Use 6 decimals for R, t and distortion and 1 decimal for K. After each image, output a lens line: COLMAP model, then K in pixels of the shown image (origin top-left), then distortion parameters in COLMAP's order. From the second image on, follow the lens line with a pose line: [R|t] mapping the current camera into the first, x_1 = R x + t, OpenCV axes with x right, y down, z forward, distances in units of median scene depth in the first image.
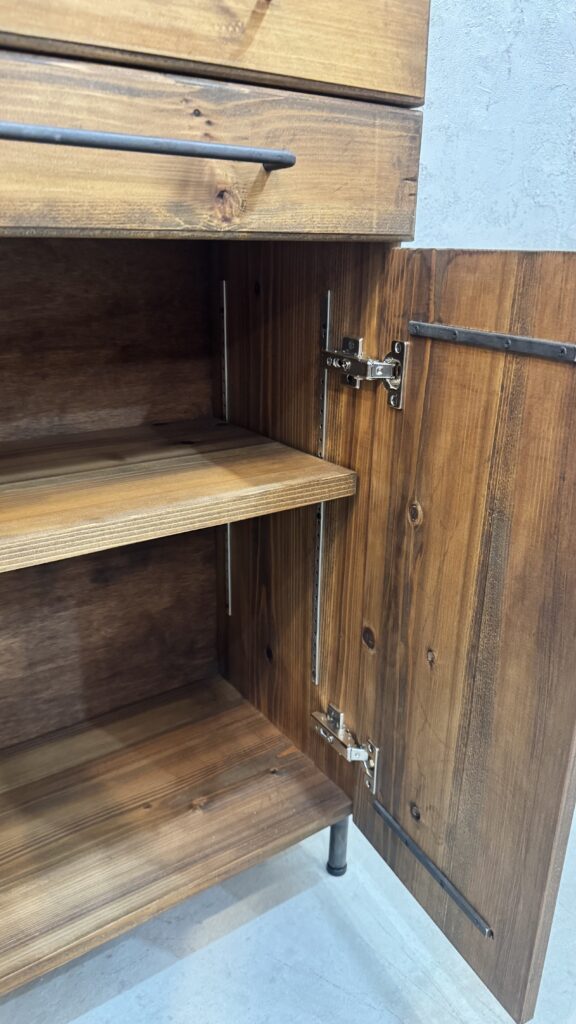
lens RADIAL K [[725.2, 0, 288.0], [0, 725.2, 512.0], [0, 0, 1]] dist [0.048898, -0.079221]
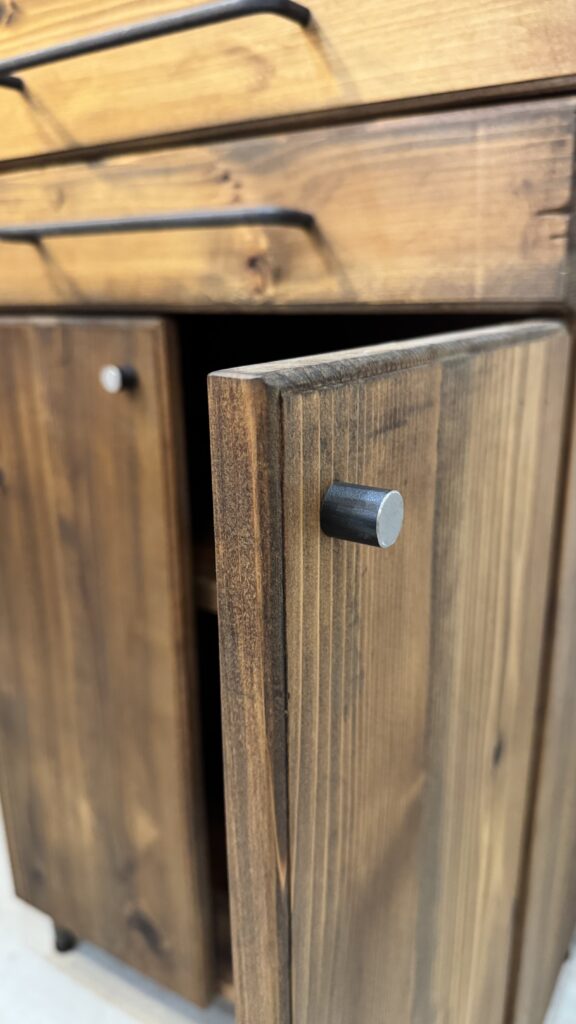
lens RADIAL K [[725.2, 0, 288.0], [0, 725.2, 512.0], [0, 0, 1]] dist [0.048898, -0.079221]
pose [[0.407596, 0.242349, -0.880416, 0.703823], [-0.312381, 0.942976, 0.114950, -0.236866], [0.858070, 0.228172, 0.460059, 0.629521]]
